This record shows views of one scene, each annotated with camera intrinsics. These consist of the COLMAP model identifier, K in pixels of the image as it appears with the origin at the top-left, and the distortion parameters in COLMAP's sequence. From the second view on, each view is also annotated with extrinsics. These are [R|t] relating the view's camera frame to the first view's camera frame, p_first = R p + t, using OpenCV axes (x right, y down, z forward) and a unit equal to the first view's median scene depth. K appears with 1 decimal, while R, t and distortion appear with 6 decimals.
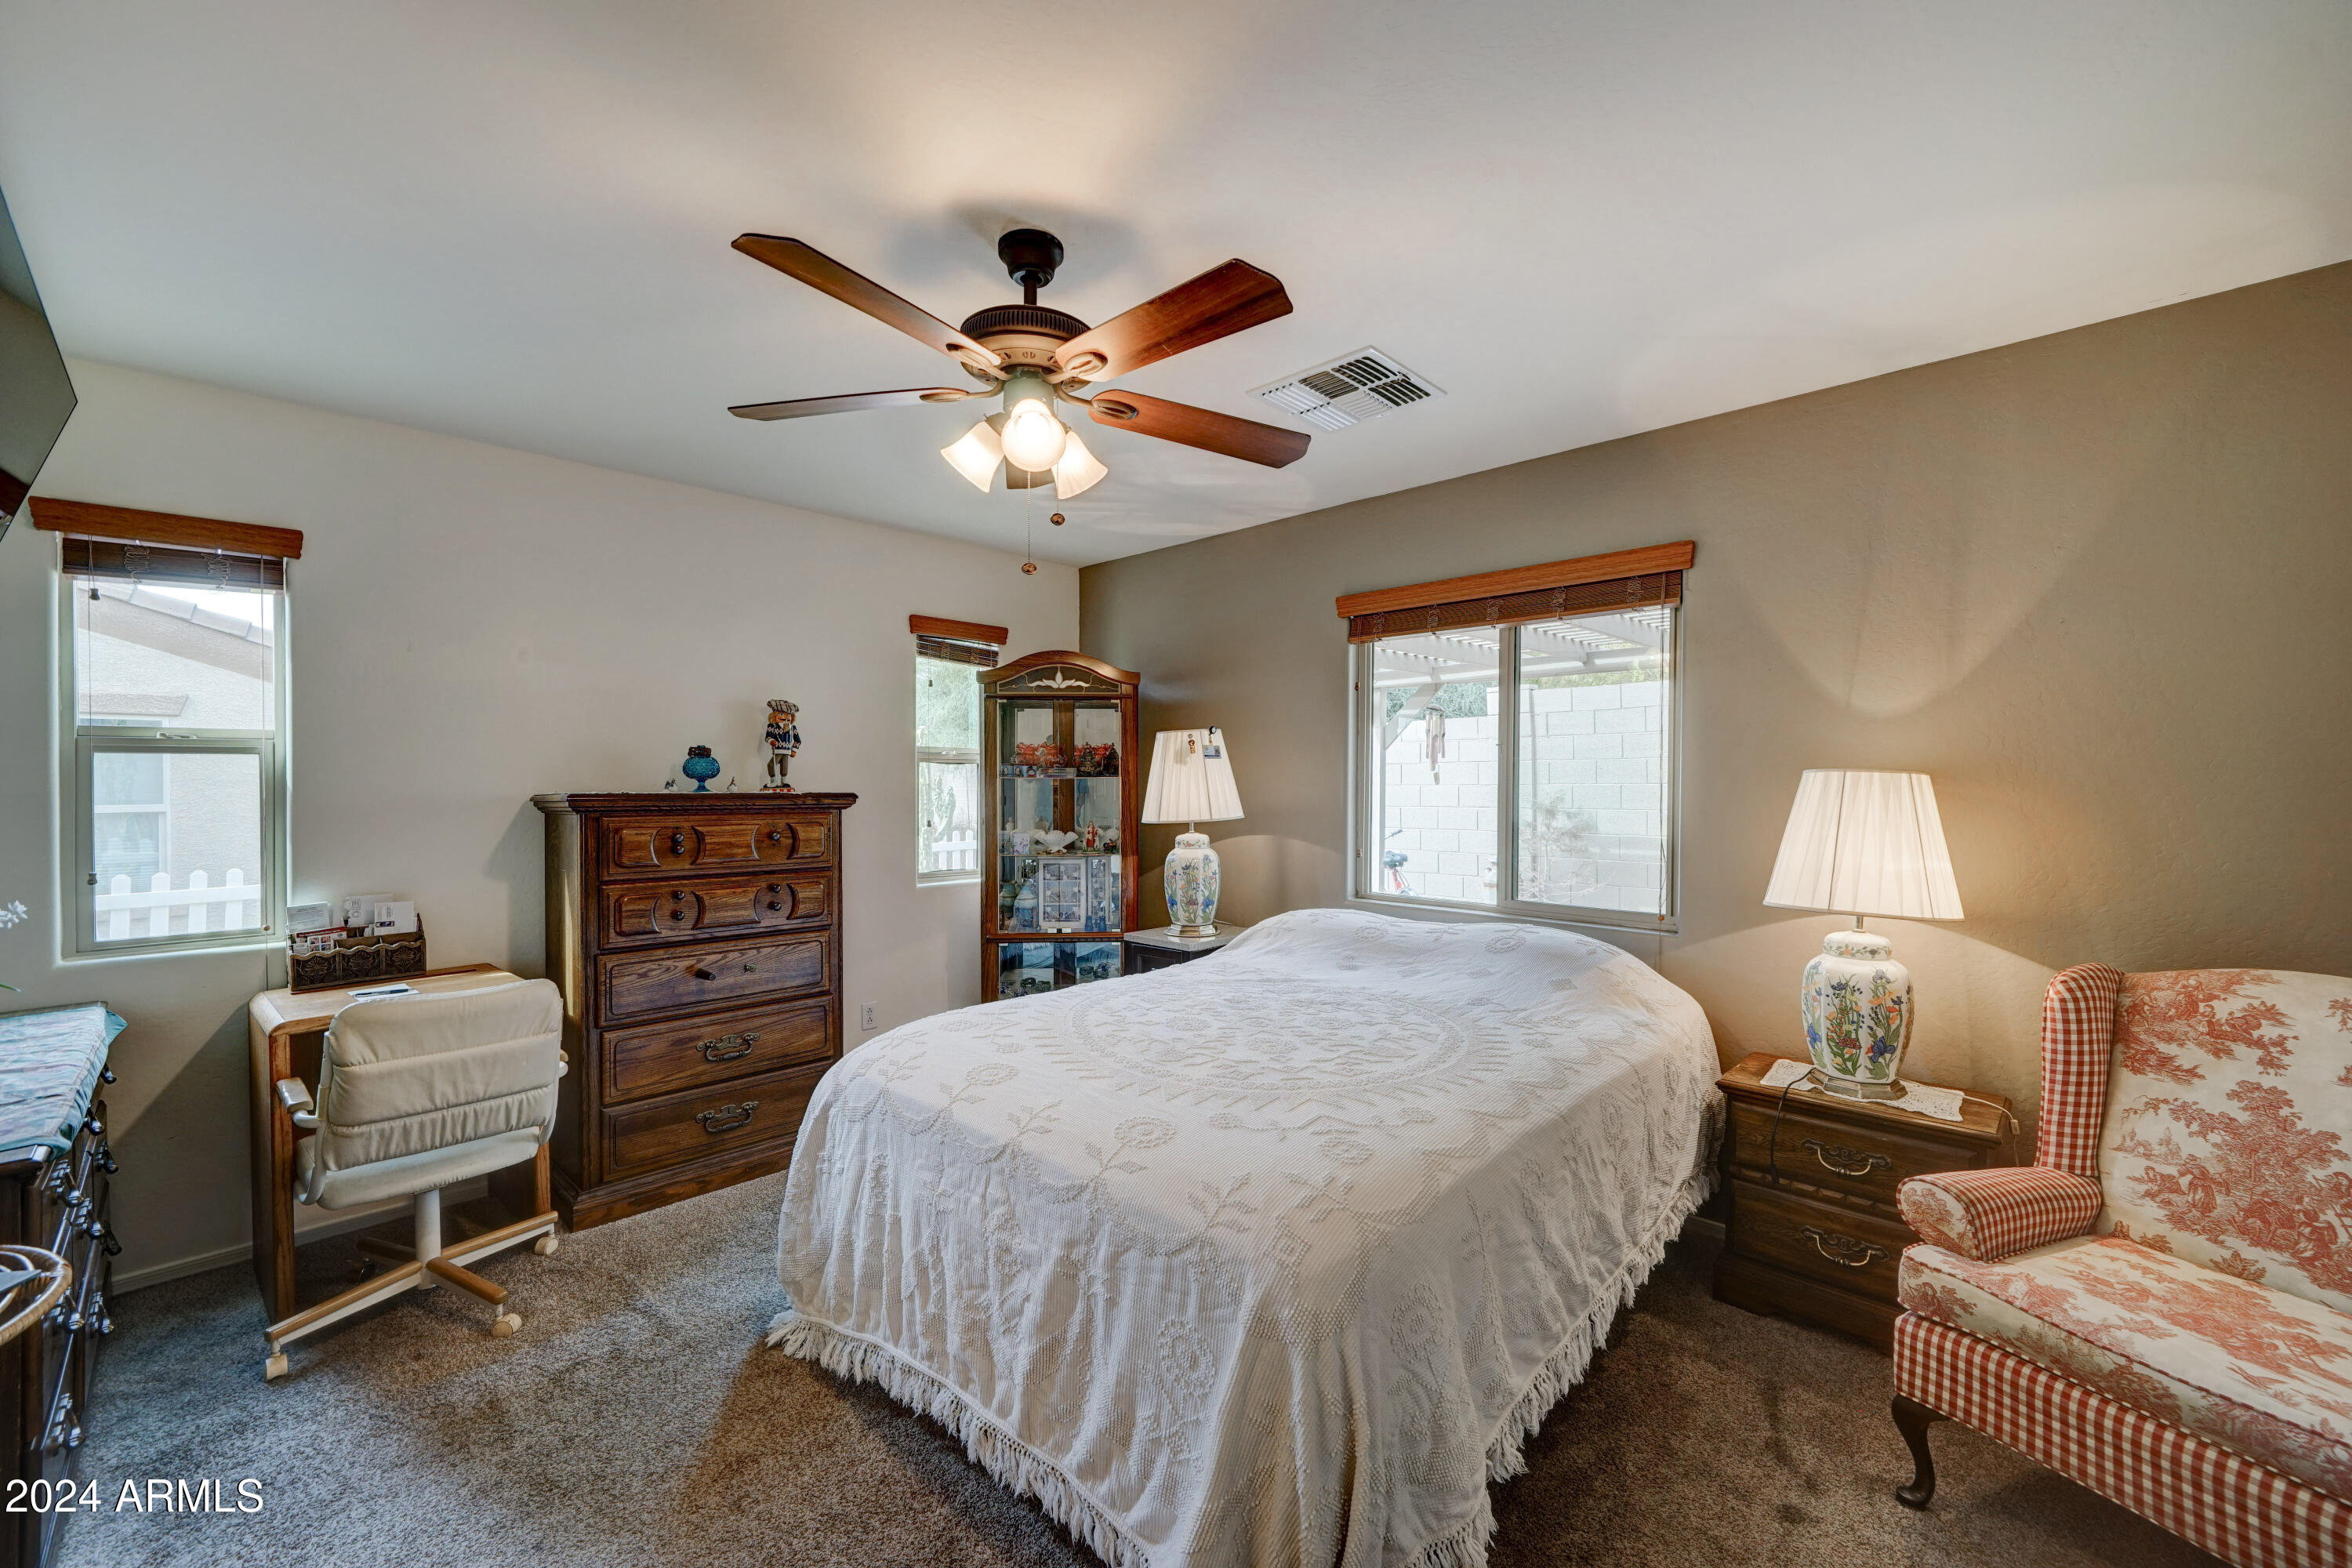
lens RADIAL K [[952.2, 0, 1172.1], [0, 952.2, 786.2], [0, 0, 1]] dist [0.013461, 0.000203]
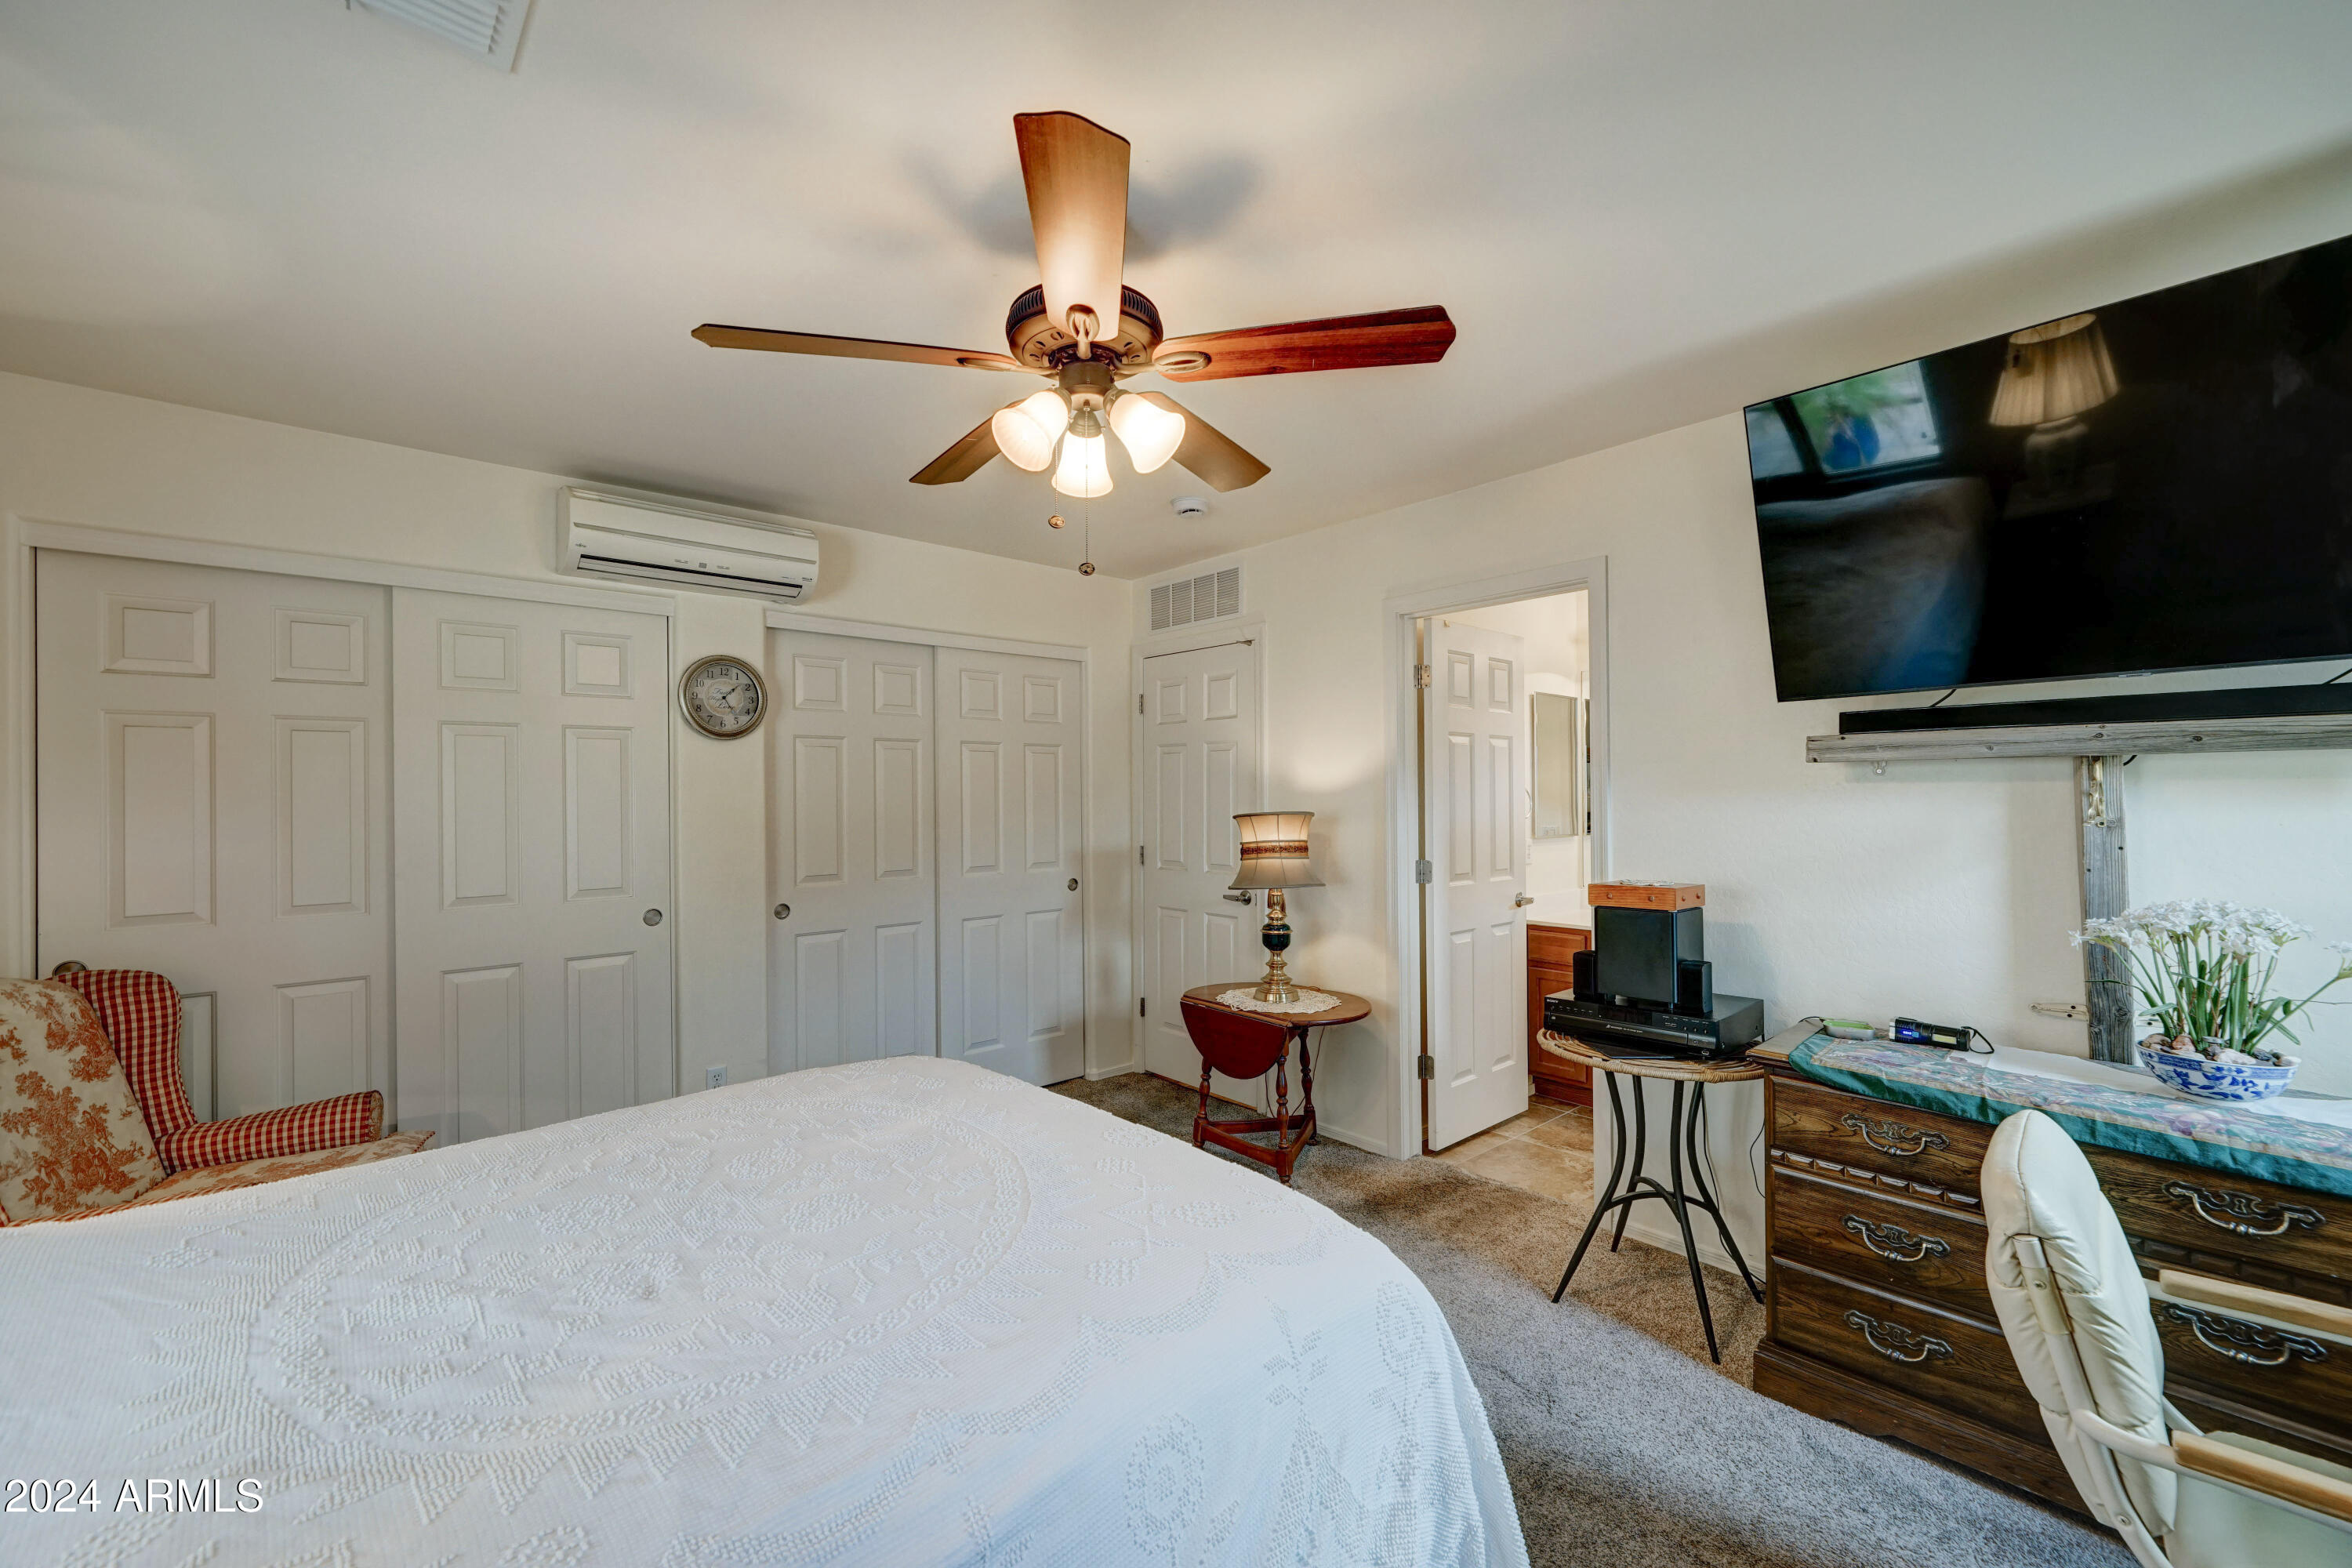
lens RADIAL K [[952.2, 0, 1179.4], [0, 952.2, 788.0], [0, 0, 1]] dist [0.013461, 0.000203]
pose [[-0.998227, 0.007160, 0.059083, -0.193837], [0.007061, 0.999973, -0.001891, -0.011067], [-0.059095, -0.001470, -0.998251, 1.305589]]
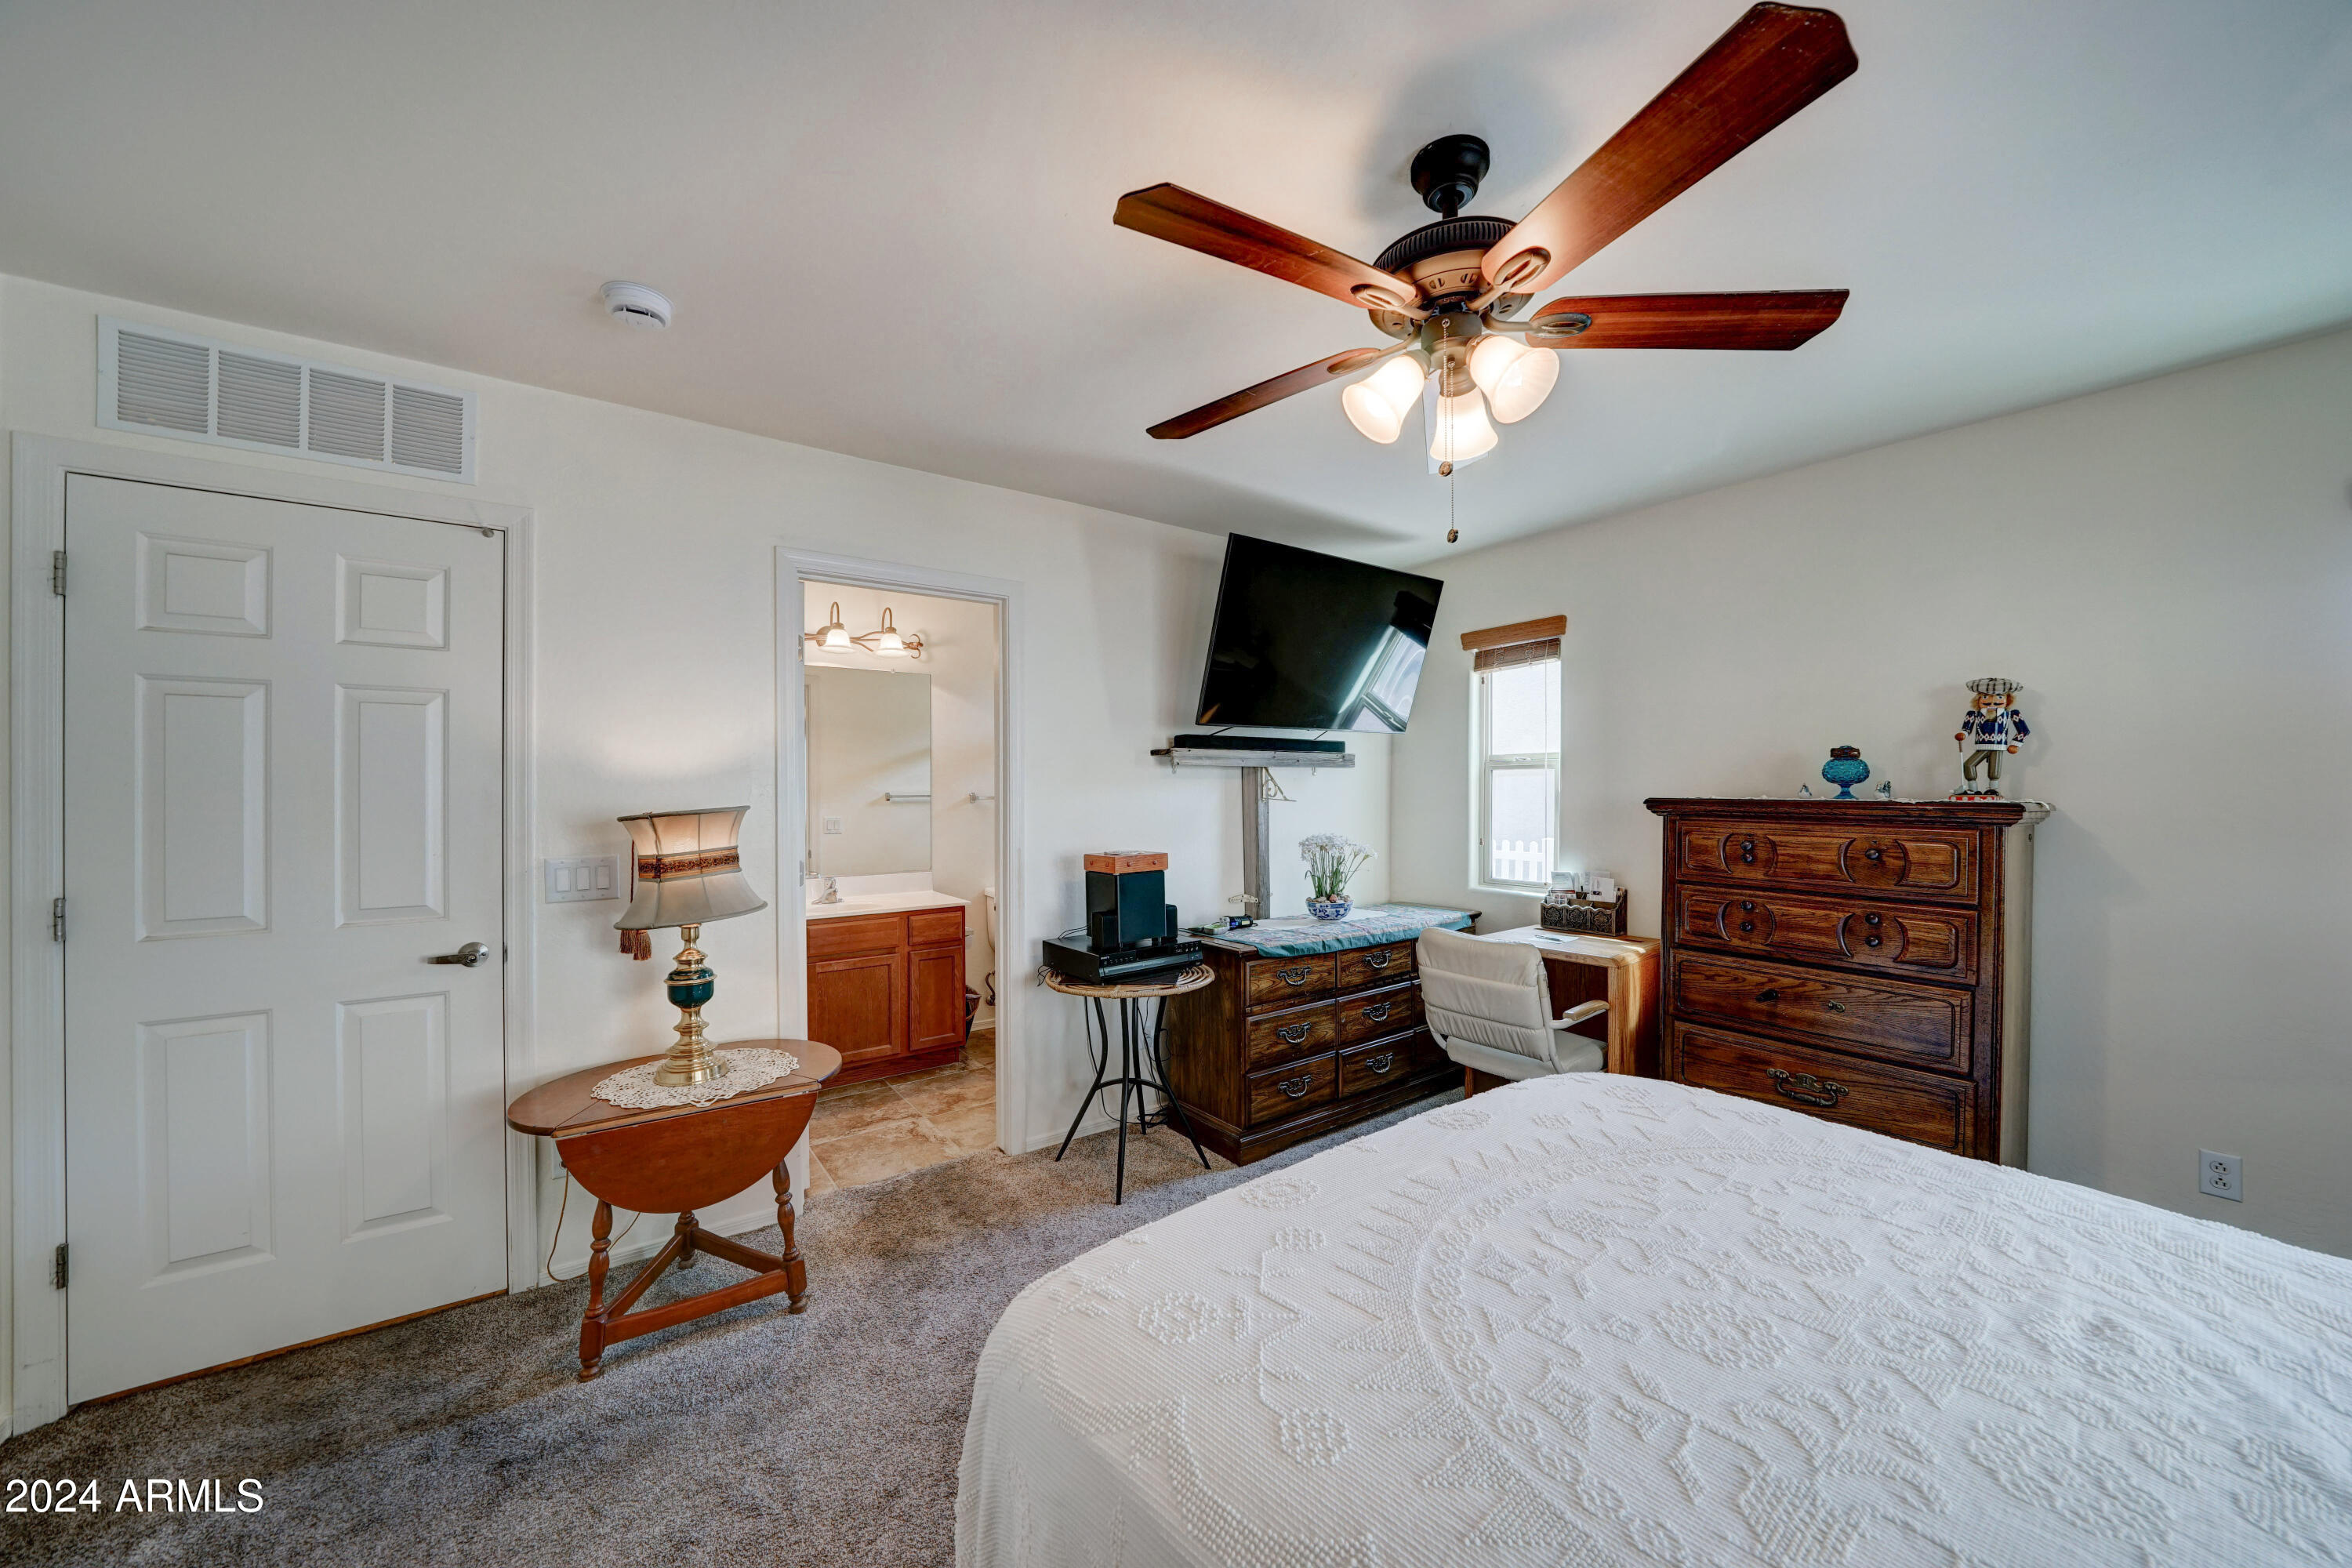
lens RADIAL K [[838.8, 0, 1165.0], [0, 838.8, 790.7], [0, 0, 1]] dist [-0.013198, 0.000015]
pose [[-0.169723, 0.007566, -0.985463, 0.430259], [-0.004164, 0.999956, 0.008394, -0.005718], [0.985483, 0.005528, -0.169684, 0.600034]]
